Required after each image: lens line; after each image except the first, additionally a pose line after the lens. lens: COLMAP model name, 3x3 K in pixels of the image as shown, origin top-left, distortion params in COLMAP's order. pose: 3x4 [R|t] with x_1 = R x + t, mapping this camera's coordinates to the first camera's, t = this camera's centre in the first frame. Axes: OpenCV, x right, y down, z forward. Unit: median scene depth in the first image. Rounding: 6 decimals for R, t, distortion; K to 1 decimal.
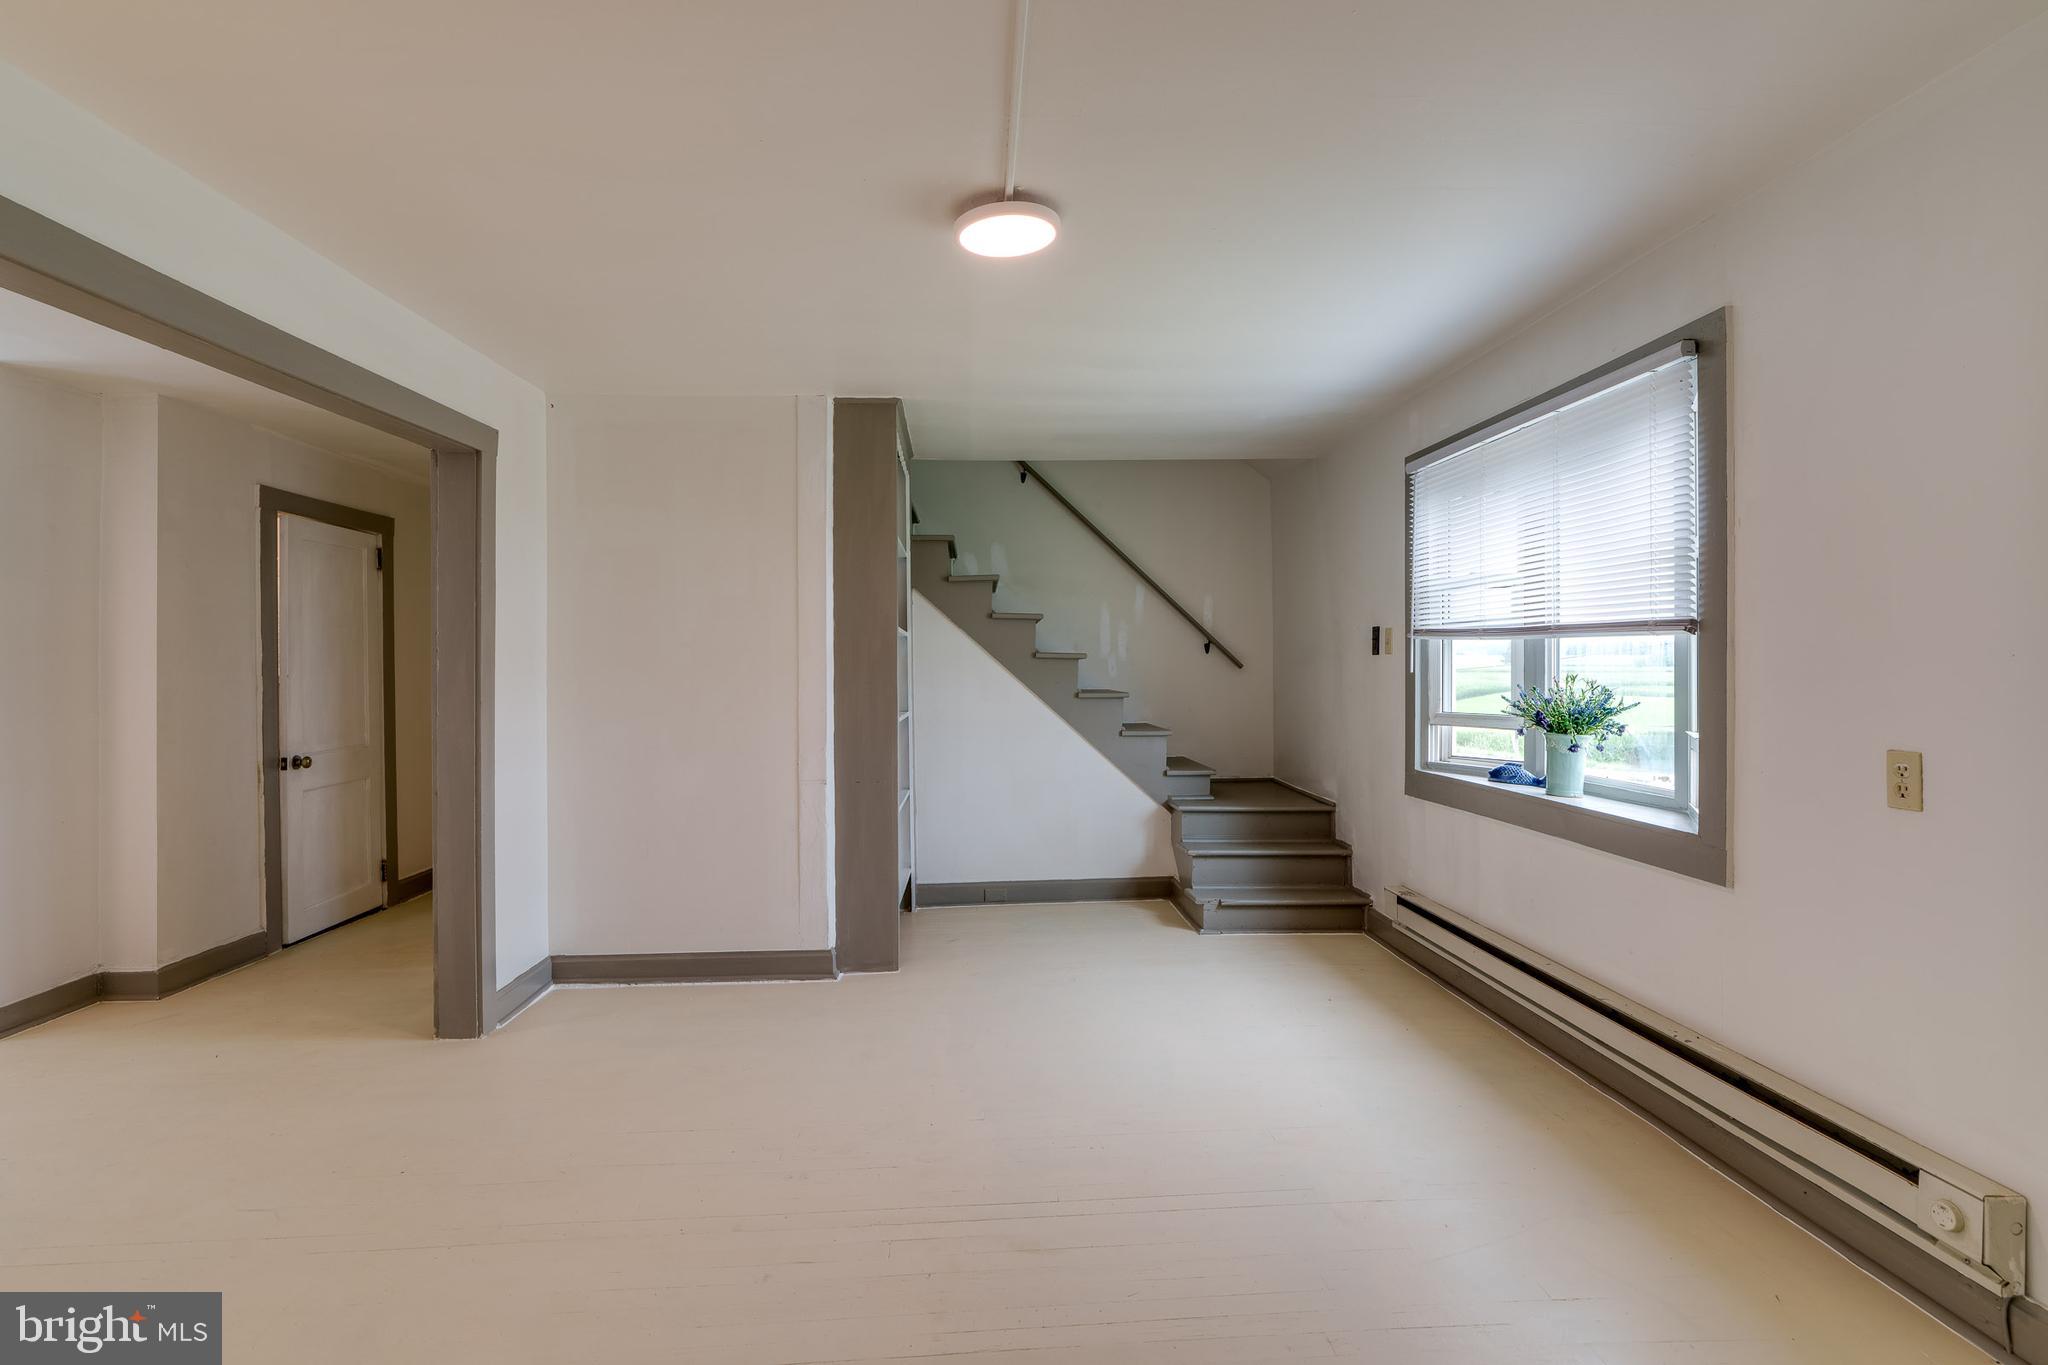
lens RADIAL K [[940.2, 0, 1031.3], [0, 940.2, 659.7], [0, 0, 1]] dist [-0.008079, 0.002893]
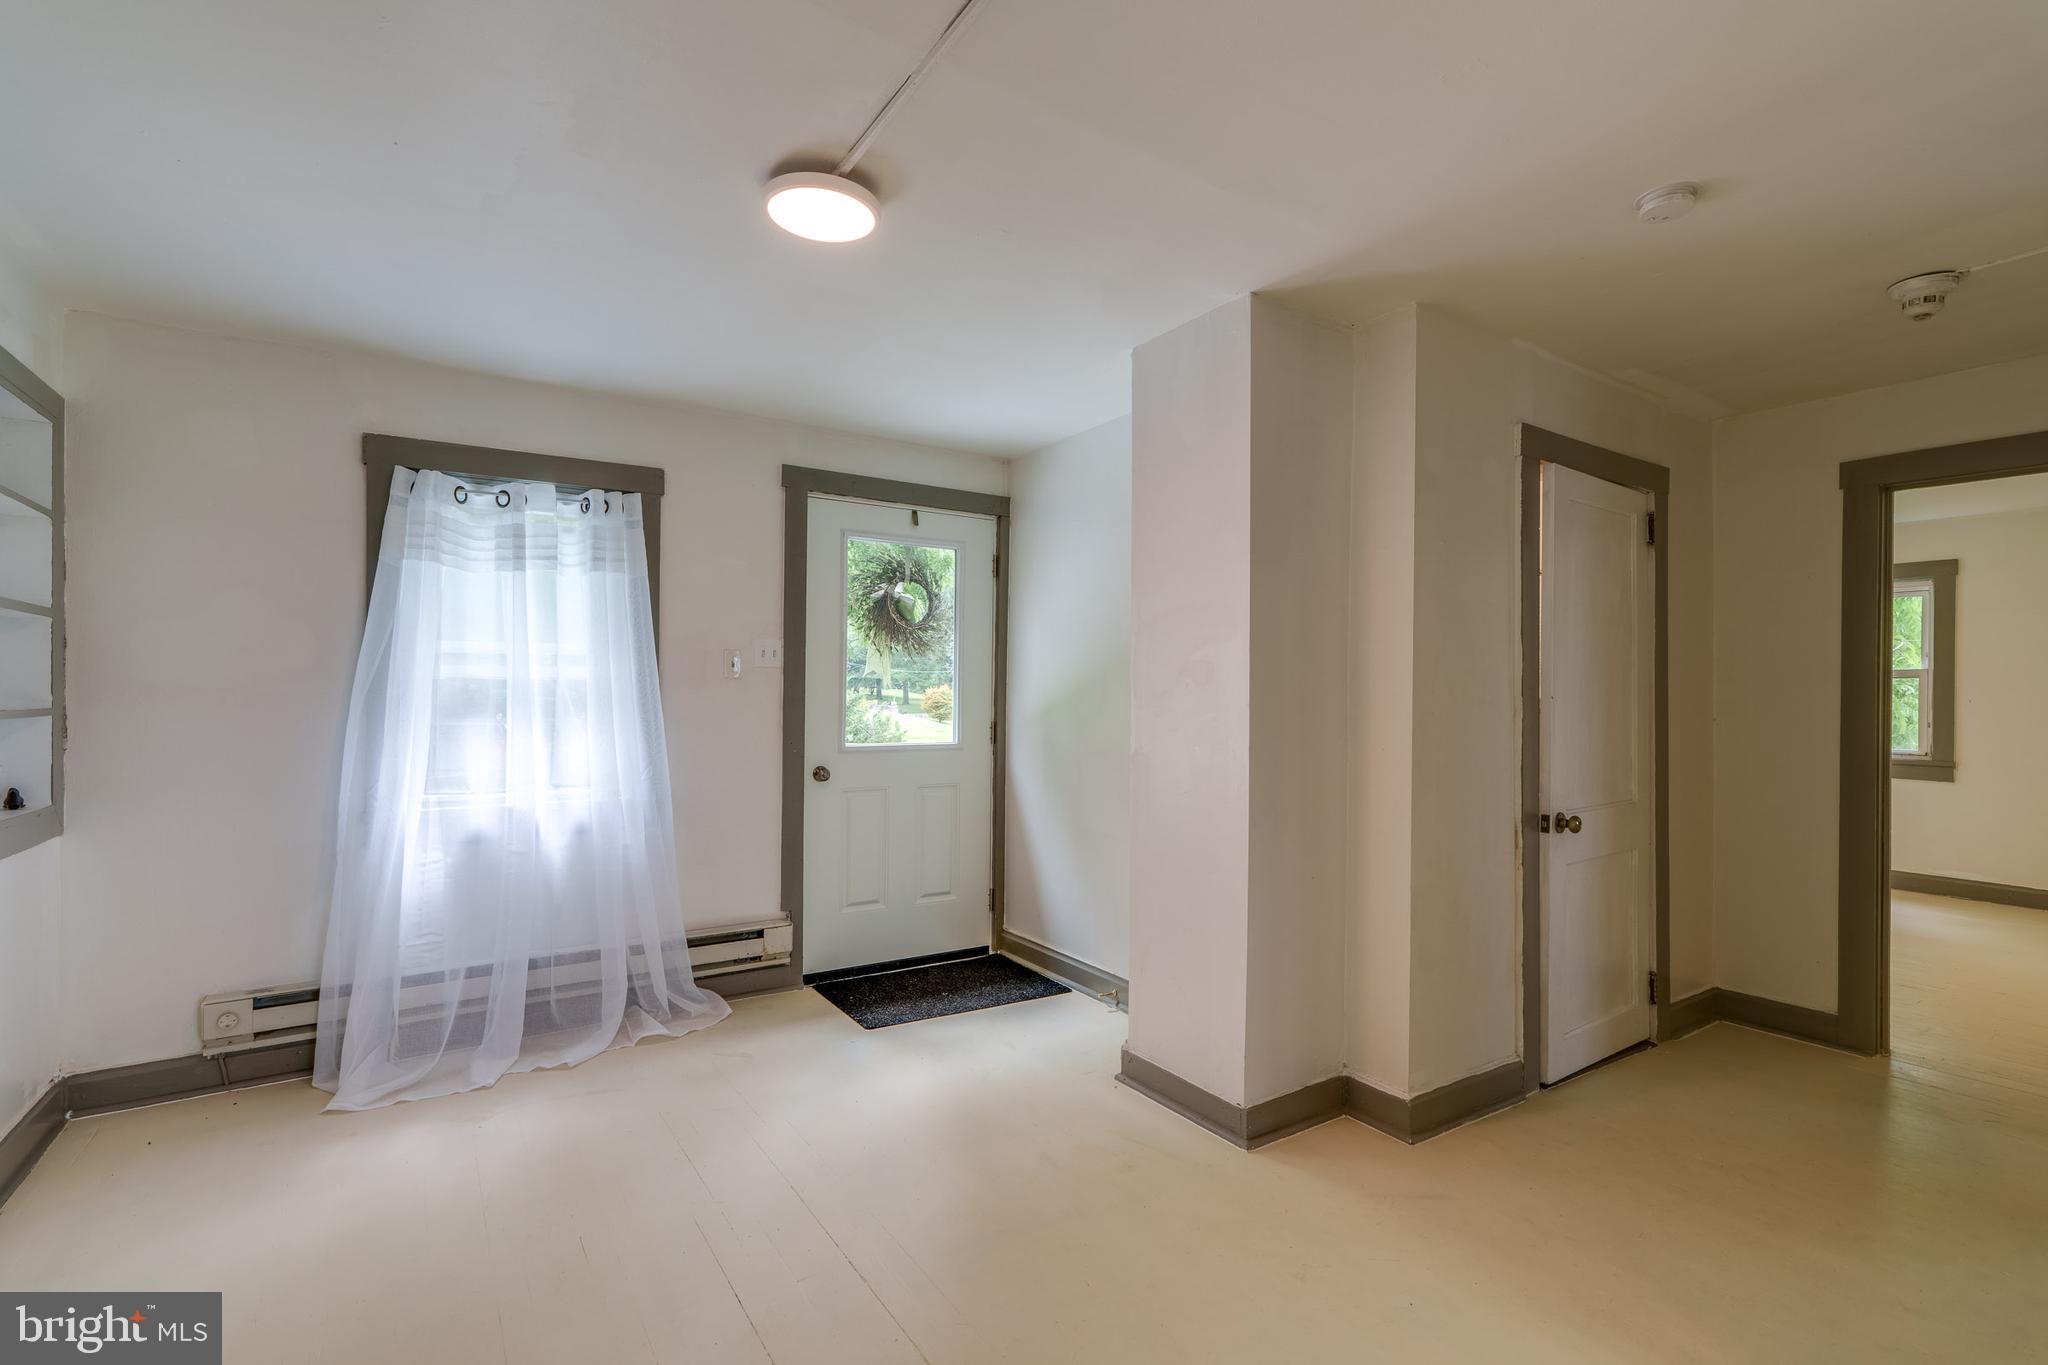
lens RADIAL K [[940.2, 0, 1077.8], [0, 940.2, 702.3], [0, 0, 1]] dist [-0.008079, 0.002893]
pose [[0.511358, 0.016044, -0.859218, -0.387520], [-0.006914, 0.999870, 0.014556, 0.013998], [0.859340, -0.001503, 0.511402, 0.354814]]
